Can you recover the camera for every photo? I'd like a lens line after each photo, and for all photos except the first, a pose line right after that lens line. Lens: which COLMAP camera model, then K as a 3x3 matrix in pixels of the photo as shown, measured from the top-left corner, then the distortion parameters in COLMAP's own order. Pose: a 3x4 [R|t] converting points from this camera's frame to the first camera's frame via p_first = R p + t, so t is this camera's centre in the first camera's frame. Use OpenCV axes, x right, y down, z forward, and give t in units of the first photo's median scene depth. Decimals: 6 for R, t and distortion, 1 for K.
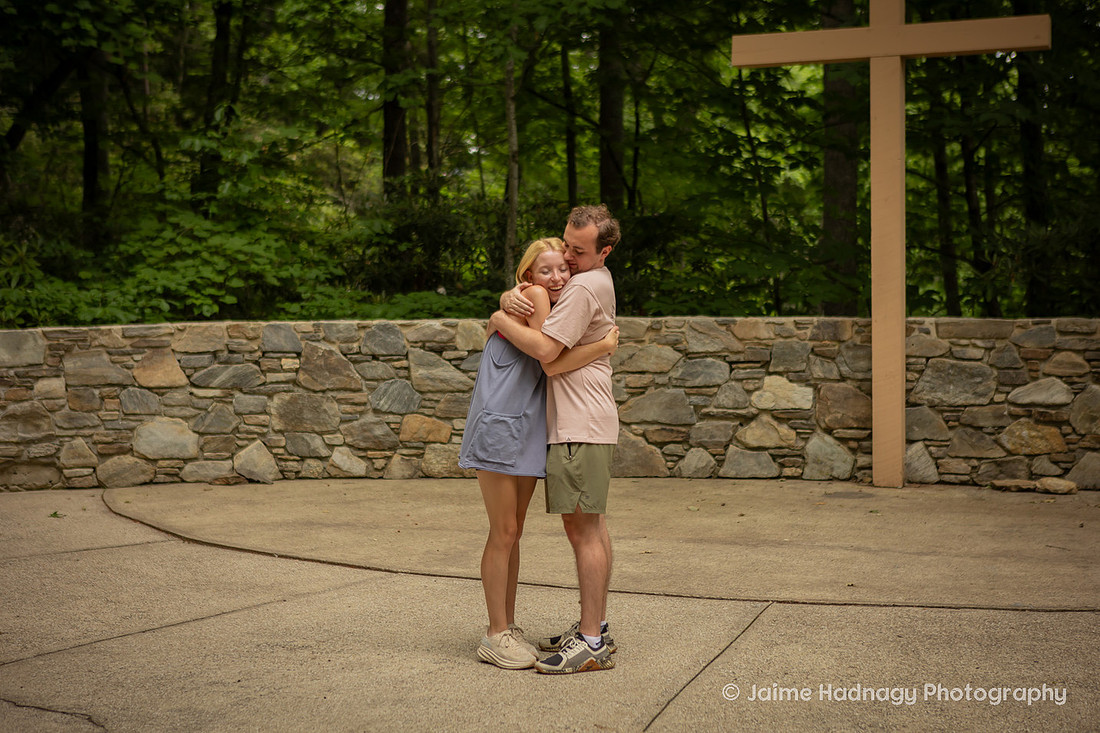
lens RADIAL K [[1819.4, 0, 552.3], [0, 1819.4, 362.3], [0, 0, 1]] dist [0.067415, 0.000000]
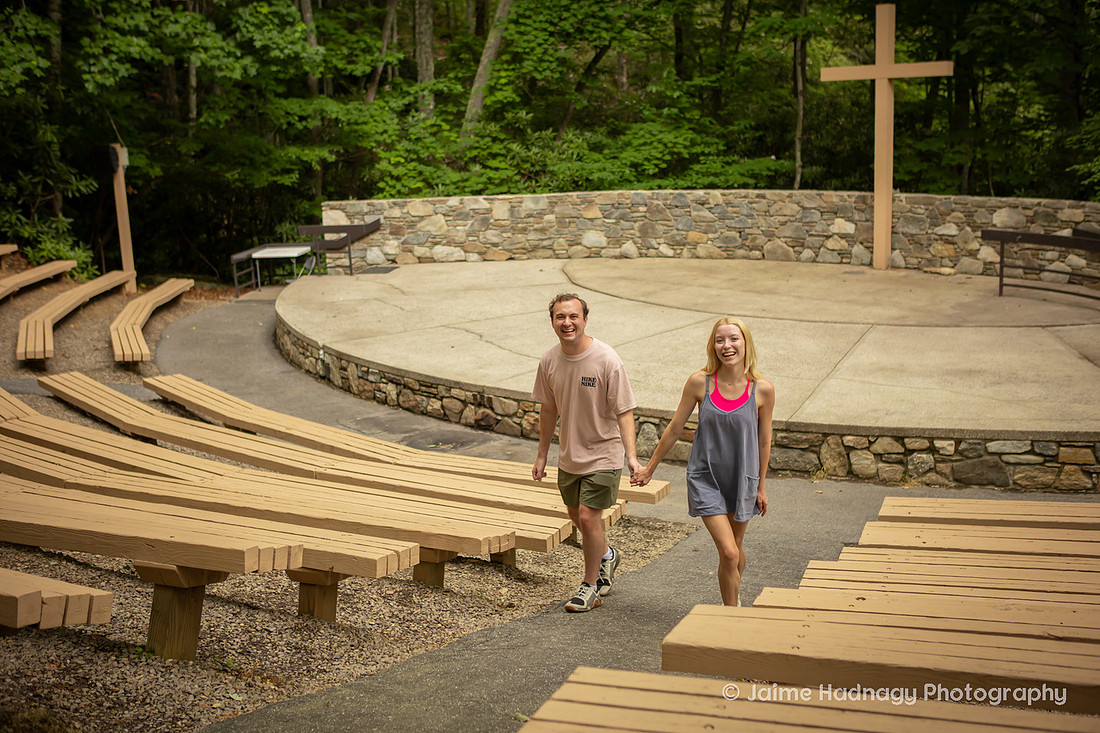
lens RADIAL K [[1397.3, 0, 548.8], [0, 1397.3, 370.5], [0, 0, 1]] dist [-0.008582, 0.000000]
pose [[0.906206, 0.063928, -0.417976, 0.533218], [0.011554, 0.984392, 0.175611, -0.115823], [0.422678, -0.163969, 0.891323, -0.737606]]
